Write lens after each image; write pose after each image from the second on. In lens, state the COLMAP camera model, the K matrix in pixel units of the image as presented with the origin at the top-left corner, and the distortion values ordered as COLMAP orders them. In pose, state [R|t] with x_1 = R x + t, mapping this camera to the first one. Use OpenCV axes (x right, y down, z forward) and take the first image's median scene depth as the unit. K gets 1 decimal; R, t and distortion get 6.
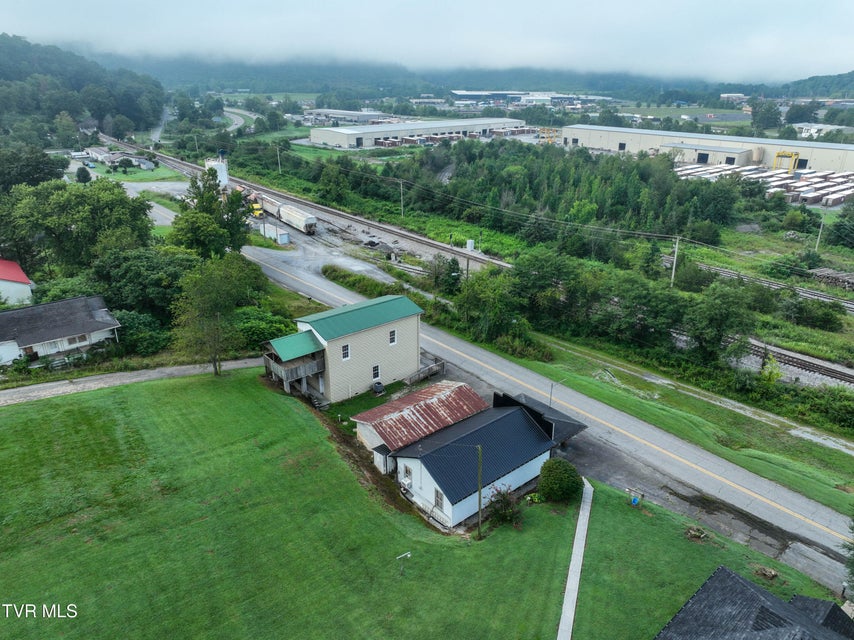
lens RADIAL K [[598.9, 0, 429.8], [0, 598.9, 317.5], [0, 0, 1]] dist [0.003337, 0.010112]
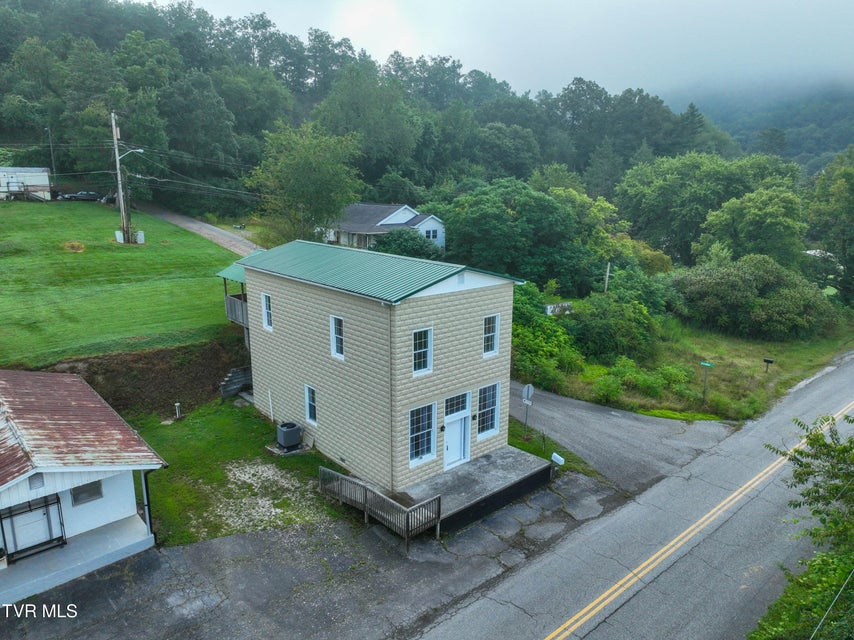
lens RADIAL K [[598.9, 0, 429.8], [0, 598.9, 317.5], [0, 0, 1]] dist [0.003337, 0.010112]
pose [[0.032841, 0.220185, -0.974905, 0.272568], [-0.383733, 0.903450, 0.191120, -0.064352], [0.922860, 0.367827, 0.114162, 0.934895]]
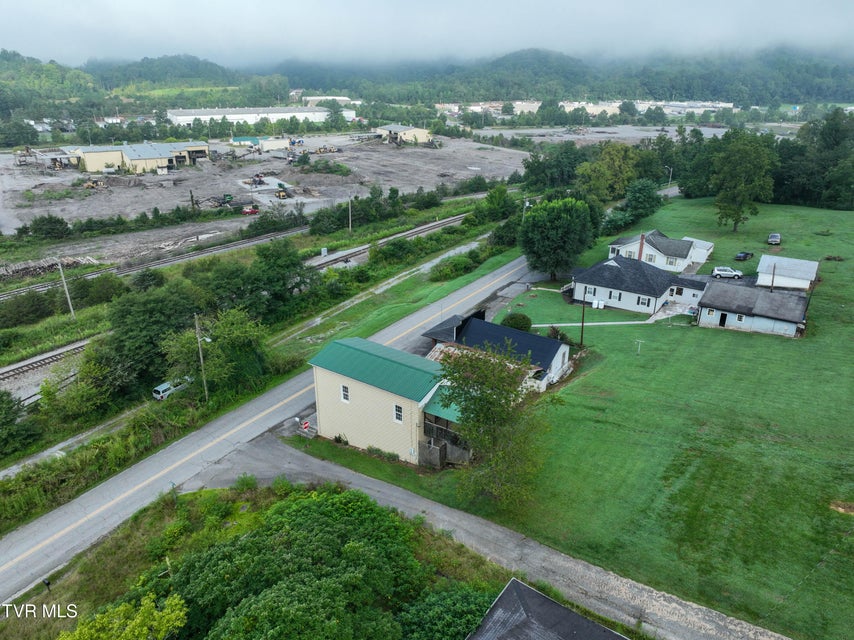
lens RADIAL K [[598.9, 0, 429.8], [0, 598.9, 317.5], [0, 0, 1]] dist [0.003337, 0.010112]
pose [[-0.271712, -0.372418, 0.887399, -0.785646], [0.355284, 0.818137, 0.452134, -0.382779], [-0.894397, 0.438130, -0.089984, 0.920952]]
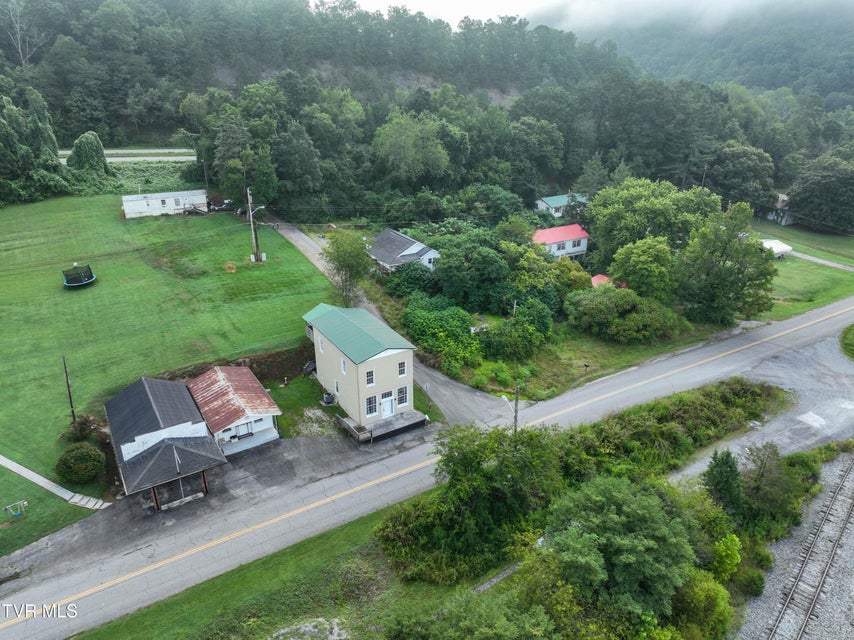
lens RADIAL K [[598.9, 0, 429.8], [0, 598.9, 317.5], [0, 0, 1]] dist [0.003337, 0.010112]
pose [[-0.132384, 0.384537, -0.913567, 0.708133], [-0.374485, 0.833964, 0.405297, -0.437283], [0.917734, 0.395772, 0.033600, 0.988348]]
